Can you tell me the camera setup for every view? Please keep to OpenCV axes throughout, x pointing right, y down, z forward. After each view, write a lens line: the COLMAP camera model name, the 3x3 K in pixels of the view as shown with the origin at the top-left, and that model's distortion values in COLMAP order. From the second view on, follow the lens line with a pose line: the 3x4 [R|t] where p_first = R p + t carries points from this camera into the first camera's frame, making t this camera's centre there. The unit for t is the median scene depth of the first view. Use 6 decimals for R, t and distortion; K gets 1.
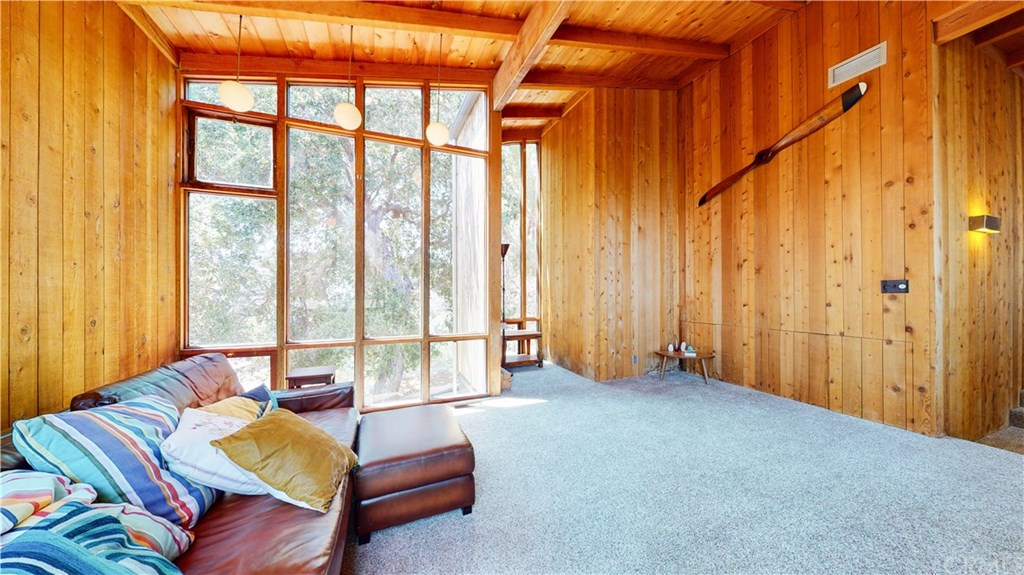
lens RADIAL K [[324.5, 0, 512.0], [0, 324.5, 287.5], [0, 0, 1]] dist [-0.000083, 0.000010]
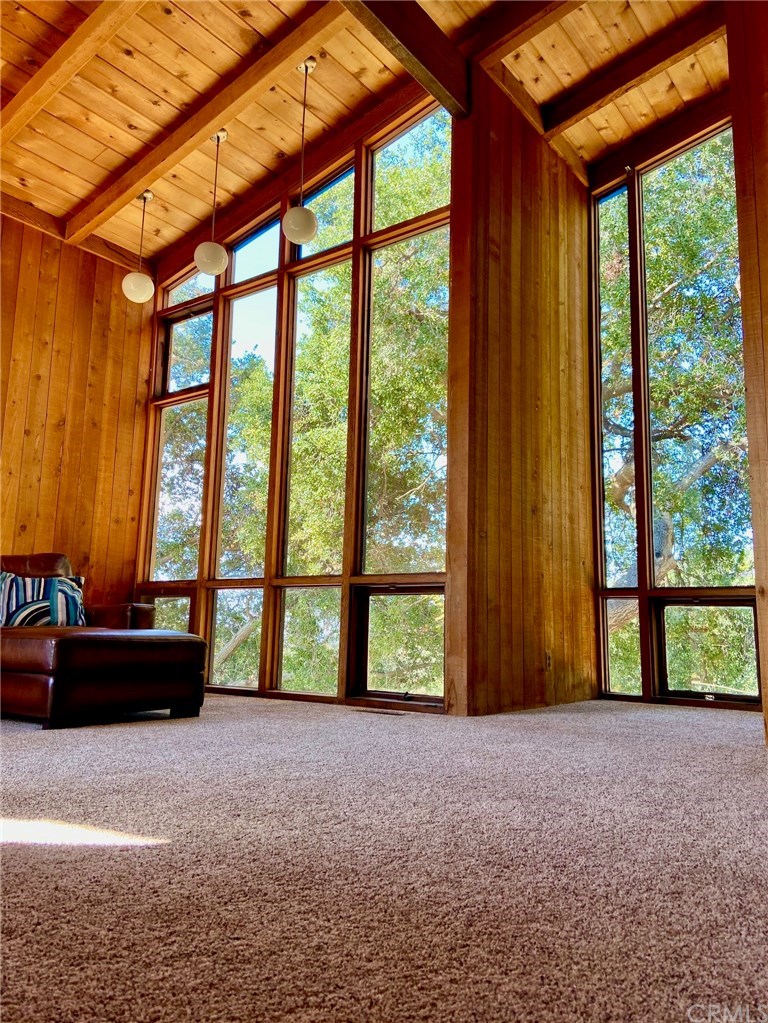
lens RADIAL K [[776.1, 0, 422.3], [0, 776.1, 508.4], [0, 0, 1]] dist [-0.008958, -0.007589]
pose [[0.541286, -0.122892, -0.831809, 1.188032], [-0.010124, 0.988237, -0.152592, 0.312489], [0.840777, 0.091017, 0.533675, 0.526255]]
